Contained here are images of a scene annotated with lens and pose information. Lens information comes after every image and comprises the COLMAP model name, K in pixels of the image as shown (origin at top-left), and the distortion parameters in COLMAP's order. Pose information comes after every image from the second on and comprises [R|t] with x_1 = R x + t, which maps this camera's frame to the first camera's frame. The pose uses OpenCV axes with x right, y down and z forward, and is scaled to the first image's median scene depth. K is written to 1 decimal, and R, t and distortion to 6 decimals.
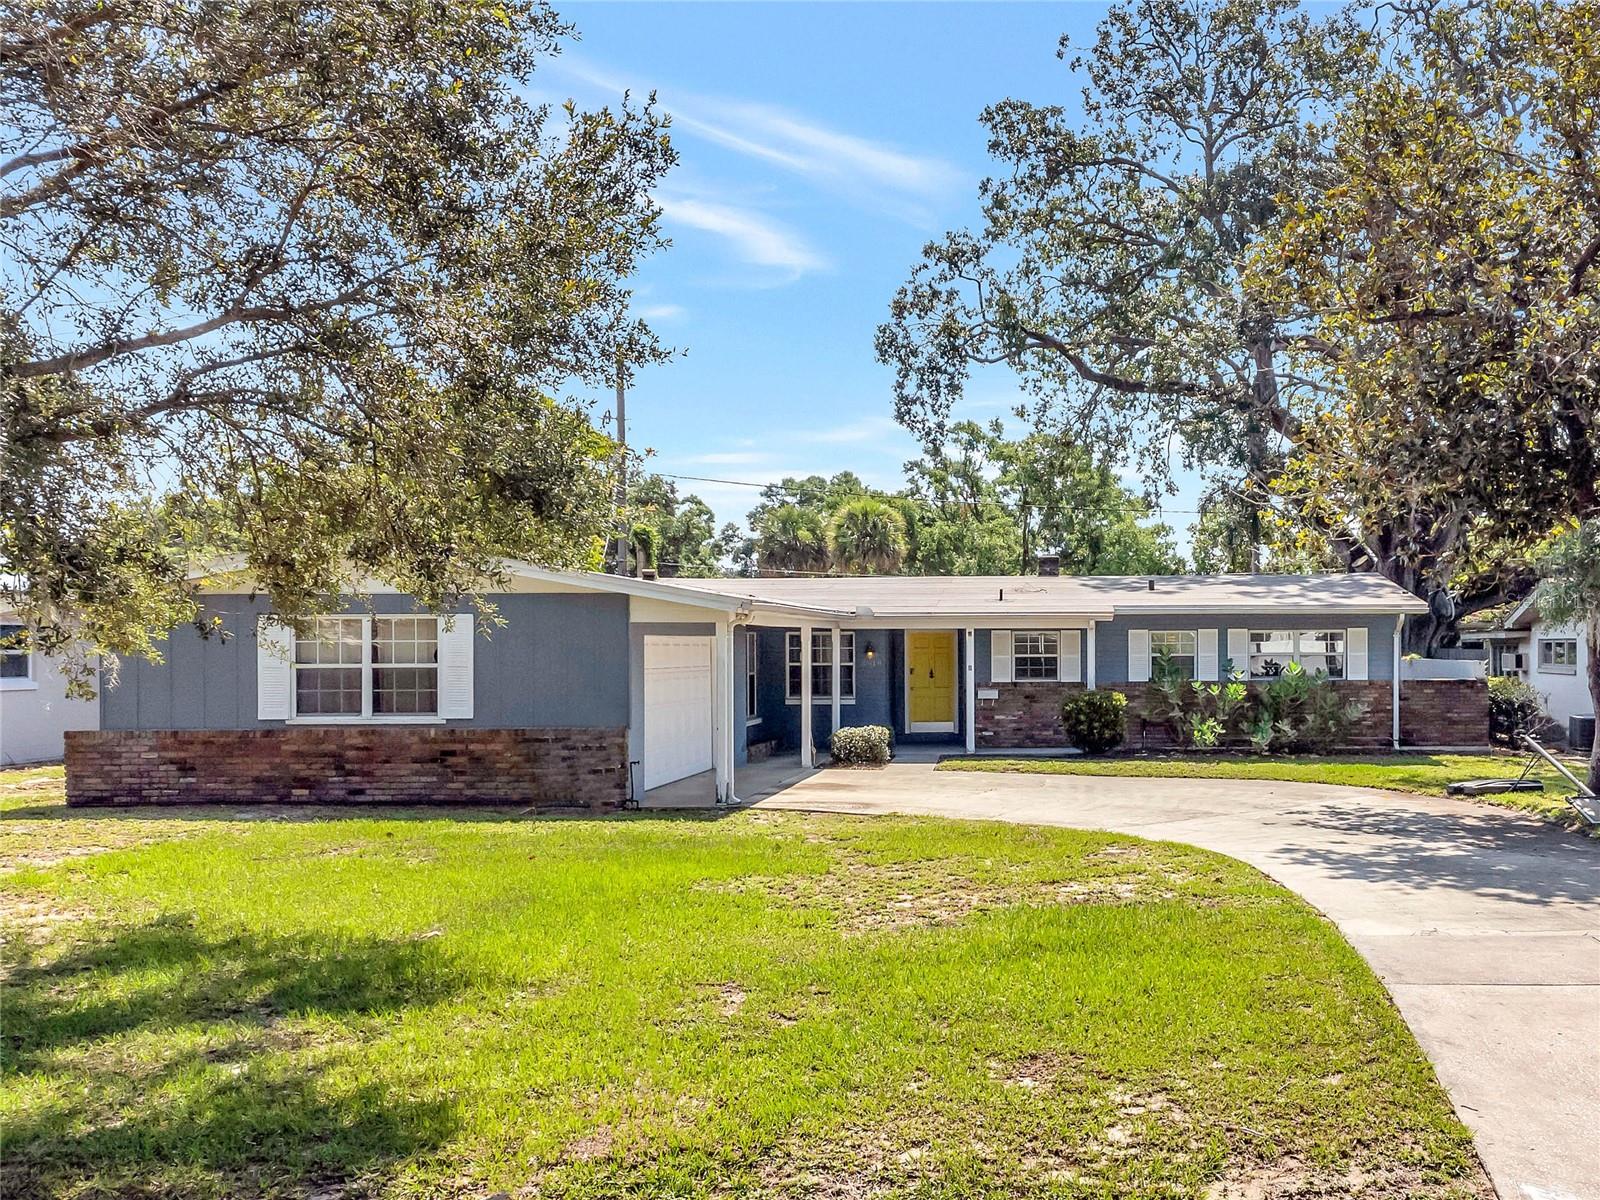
lens RADIAL K [[1162.2, 0, 792.1], [0, 1162.2, 634.2], [0, 0, 1]] dist [0.021037, 0.005836]
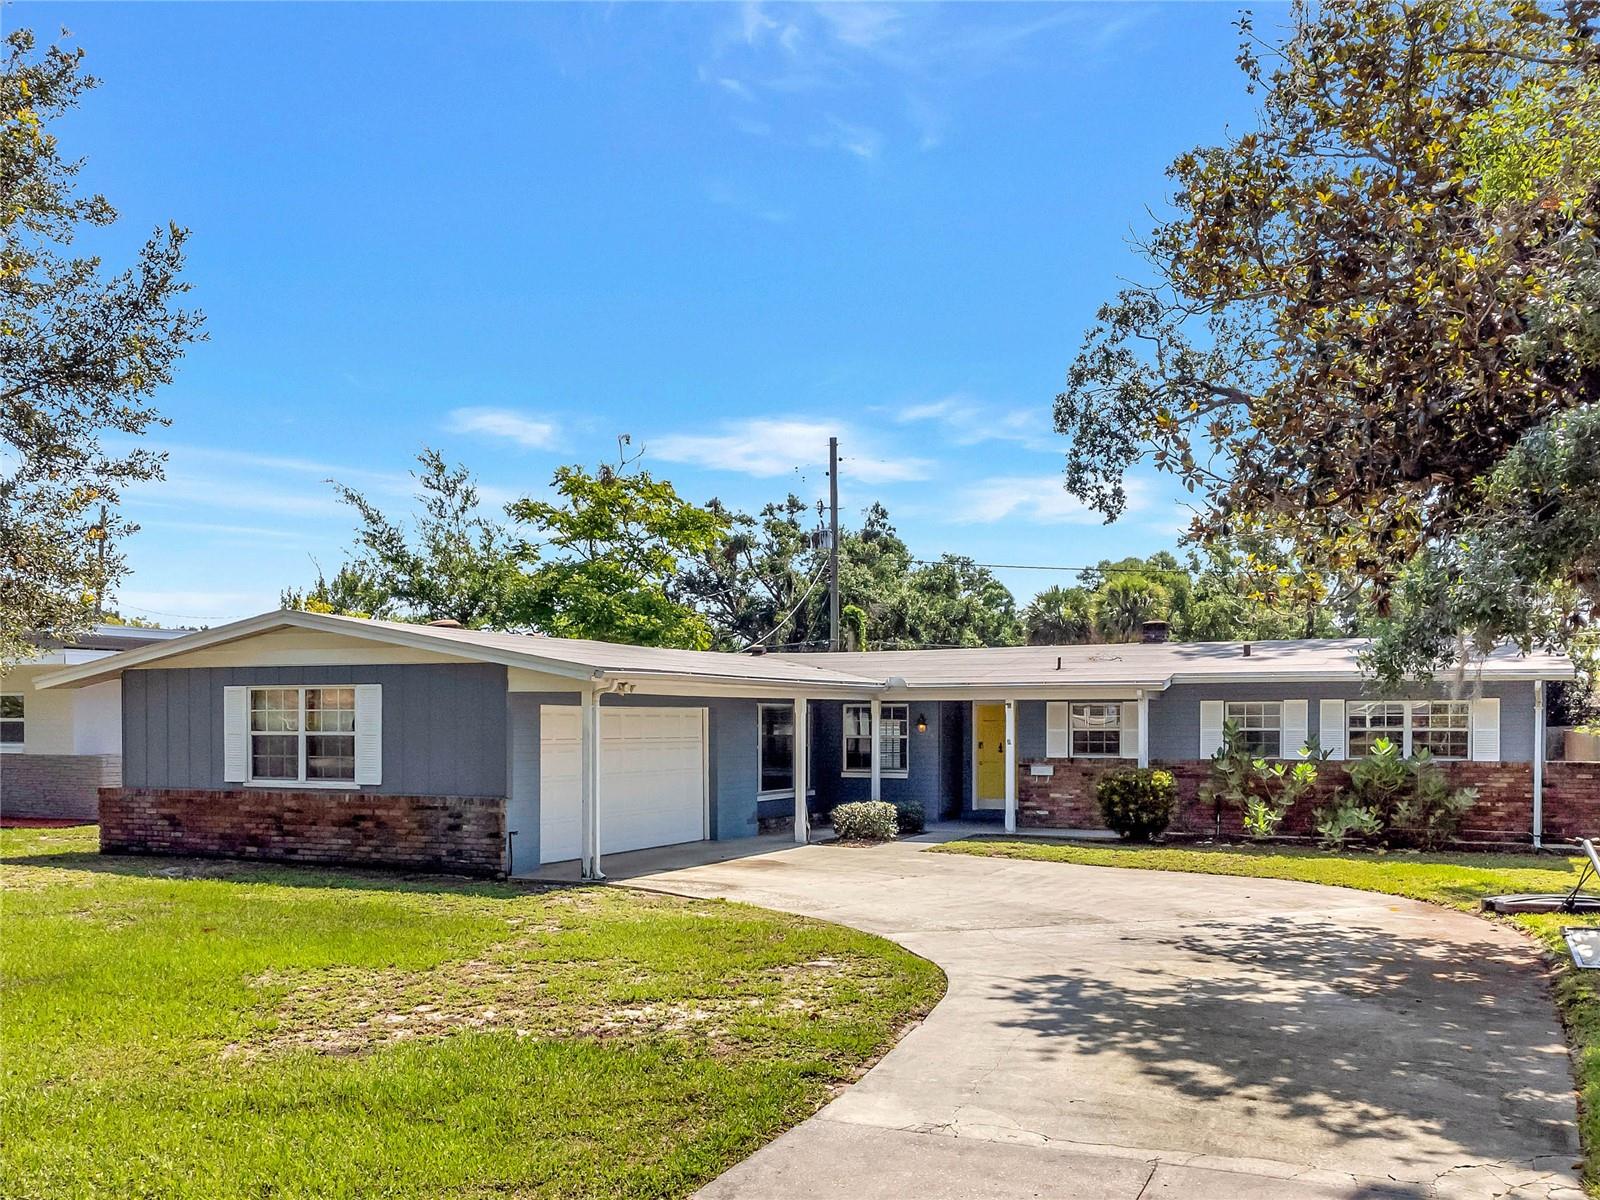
lens RADIAL K [[1053.3, 0, 799.6], [0, 1053.3, 714.8], [0, 0, 1]] dist [0.004900, -0.001379]
pose [[0.953287, 0.001689, -0.302060, 0.261540], [-0.000380, 0.999990, 0.004392, 0.003883], [0.302065, -0.004072, 0.953279, 0.155656]]
